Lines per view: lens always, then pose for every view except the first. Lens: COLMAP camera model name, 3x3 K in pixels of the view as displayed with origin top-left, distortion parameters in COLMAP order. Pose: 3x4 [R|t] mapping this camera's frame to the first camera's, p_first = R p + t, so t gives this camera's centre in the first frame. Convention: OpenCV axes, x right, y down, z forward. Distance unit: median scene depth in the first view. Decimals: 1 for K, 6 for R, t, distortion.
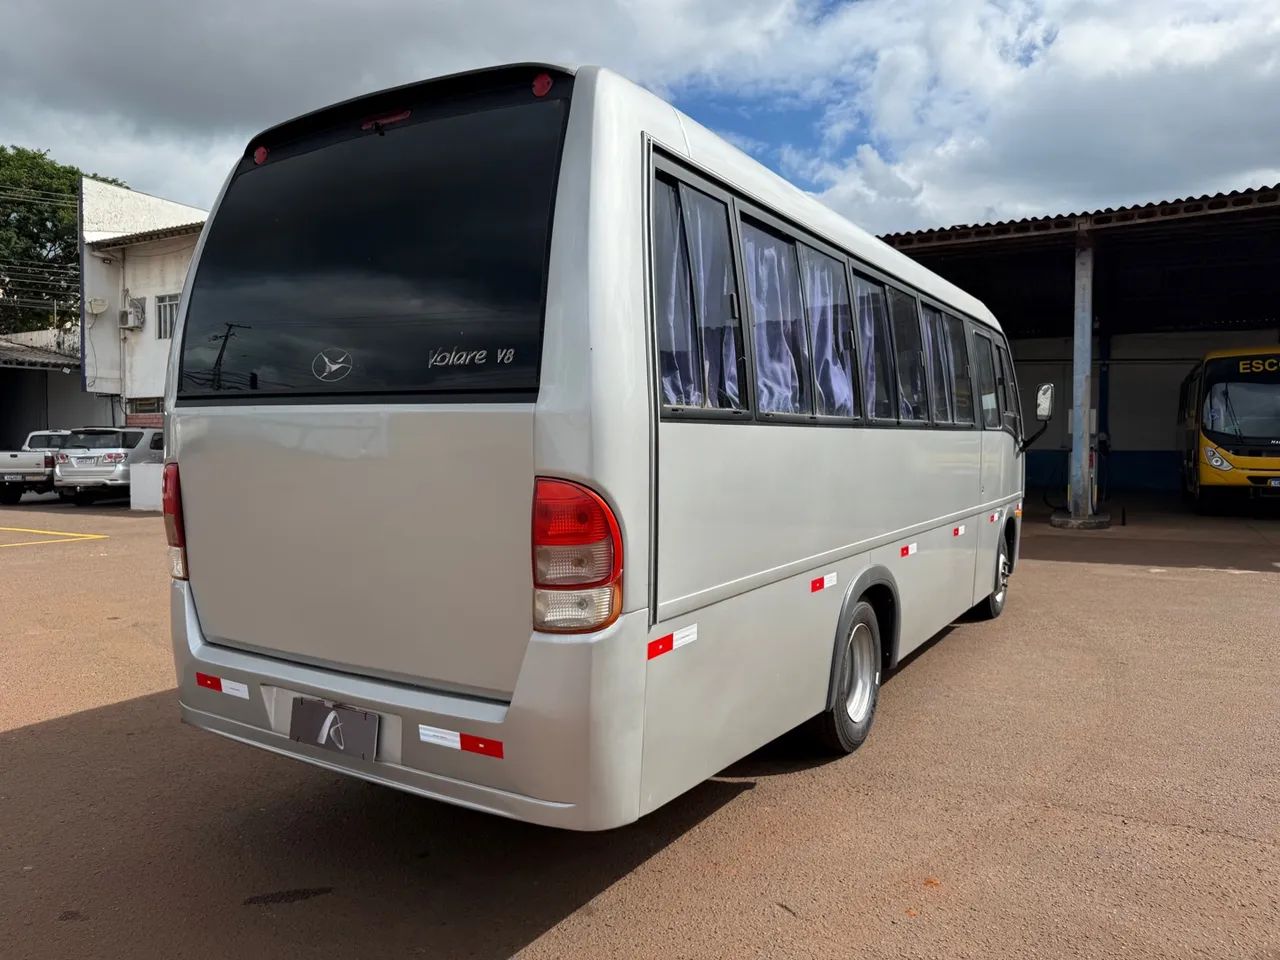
lens RADIAL K [[915.7, 0, 640.0], [0, 915.7, 480.0], [0, 0, 1]] dist [-0.001885, -0.000506]
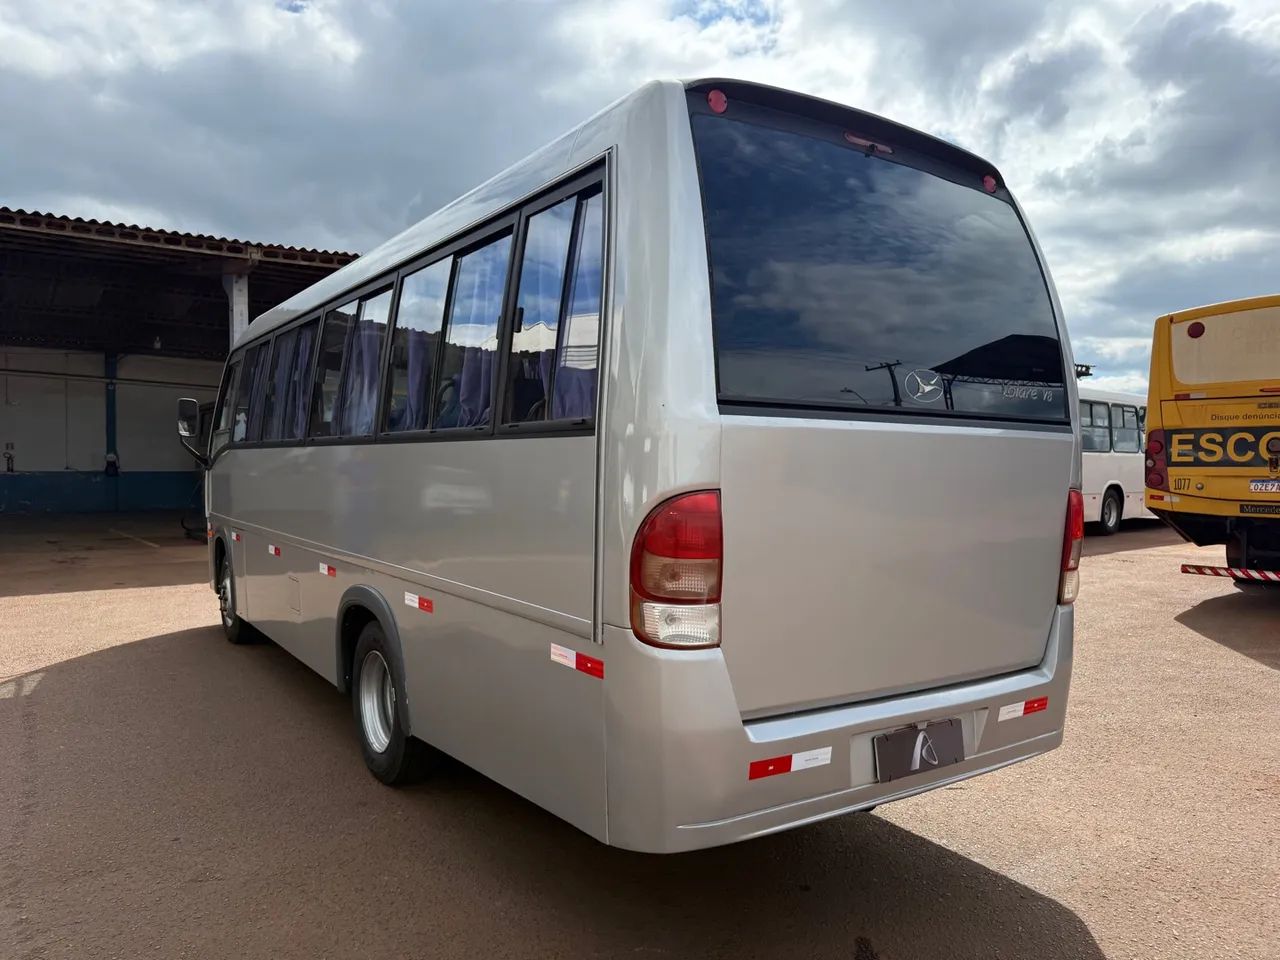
lens RADIAL K [[915.7, 0, 640.0], [0, 915.7, 480.0], [0, 0, 1]] dist [-0.001885, -0.000506]
pose [[0.414742, -0.012065, 0.909859, -1.247825], [0.033021, 0.999453, -0.001799, -0.027395], [-0.909340, 0.030790, 0.414914, 0.783226]]
